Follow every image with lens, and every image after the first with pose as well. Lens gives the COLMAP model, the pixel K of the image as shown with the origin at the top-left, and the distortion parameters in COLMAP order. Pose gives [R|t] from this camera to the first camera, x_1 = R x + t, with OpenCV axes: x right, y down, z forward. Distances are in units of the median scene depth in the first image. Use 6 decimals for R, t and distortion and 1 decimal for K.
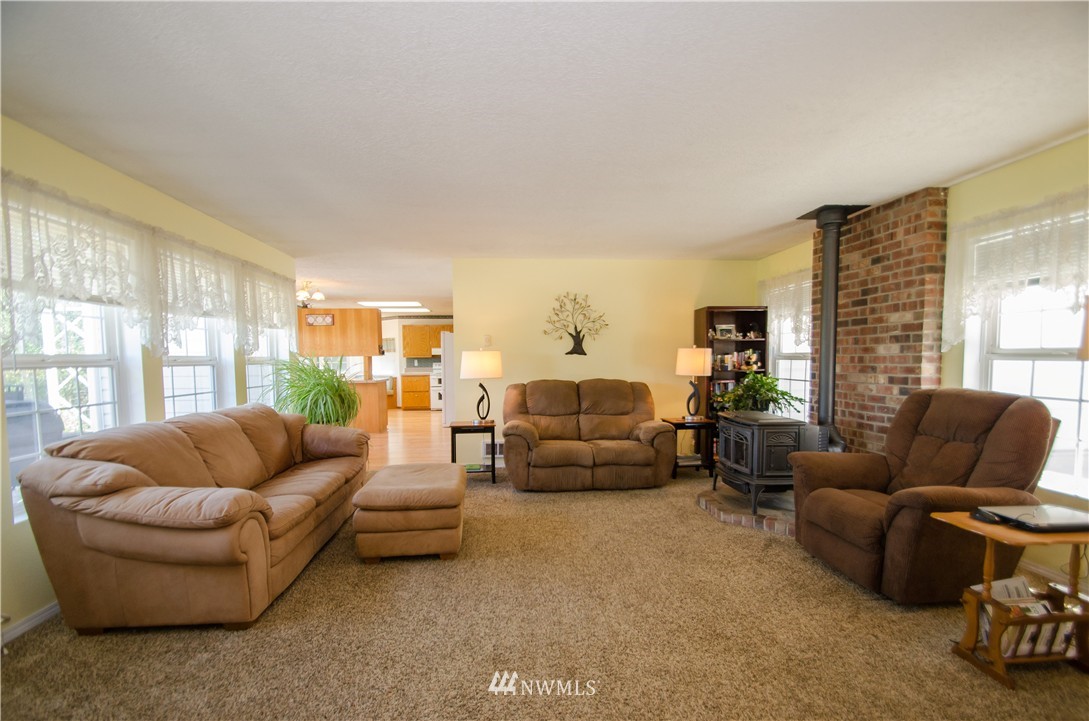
lens RADIAL K [[481.0, 0, 532.7], [0, 481.0, 391.1], [0, 0, 1]] dist [0.002734, -0.013252]
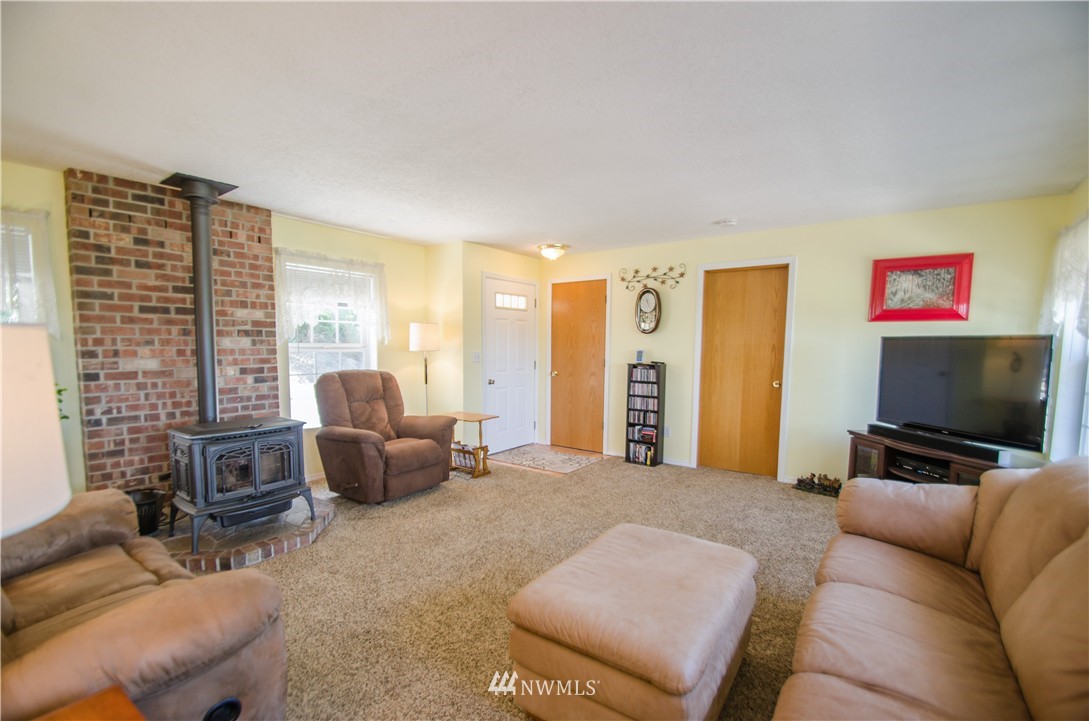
lens RADIAL K [[476.5, 0, 542.1], [0, 476.5, 388.3], [0, 0, 1]] dist [0.010751, -0.013680]
pose [[-0.757662, -0.059278, 0.649949, -0.464113], [0.041686, 0.989438, 0.138834, -0.105778], [-0.651314, 0.132283, -0.747189, 1.369595]]
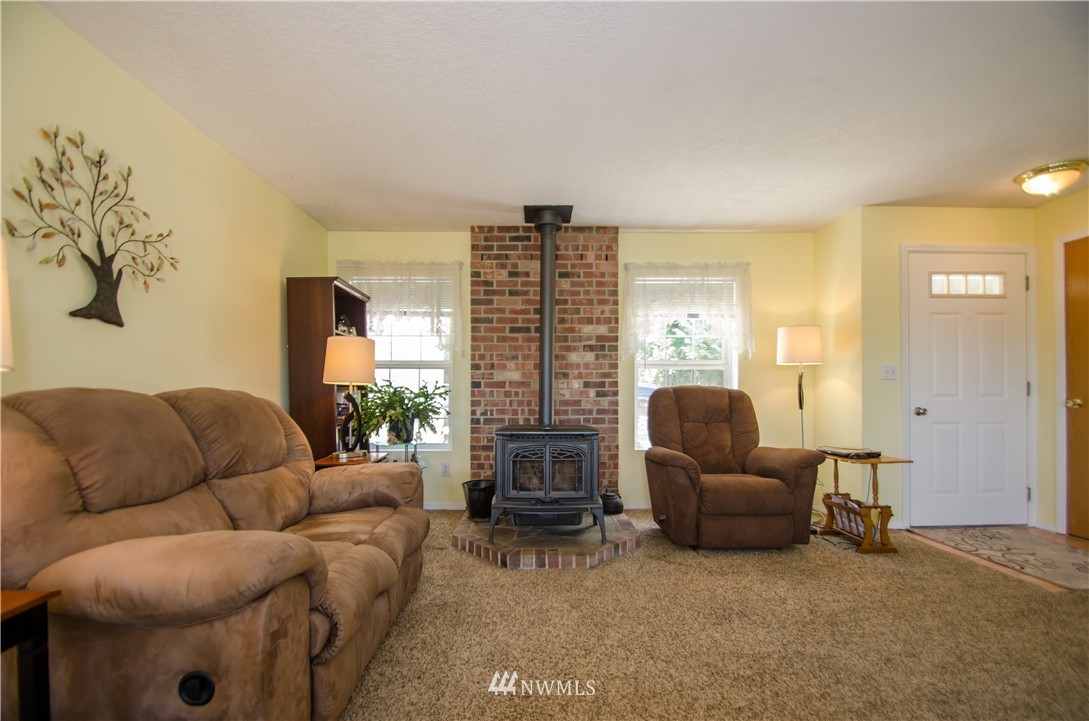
lens RADIAL K [[476.5, 0, 542.1], [0, 476.5, 388.3], [0, 0, 1]] dist [0.010751, -0.013680]
pose [[0.057115, 0.017438, 0.998215, -0.365987], [0.067171, 0.997515, -0.021269, 0.002254], [-0.996105, 0.068266, 0.055802, 1.041242]]
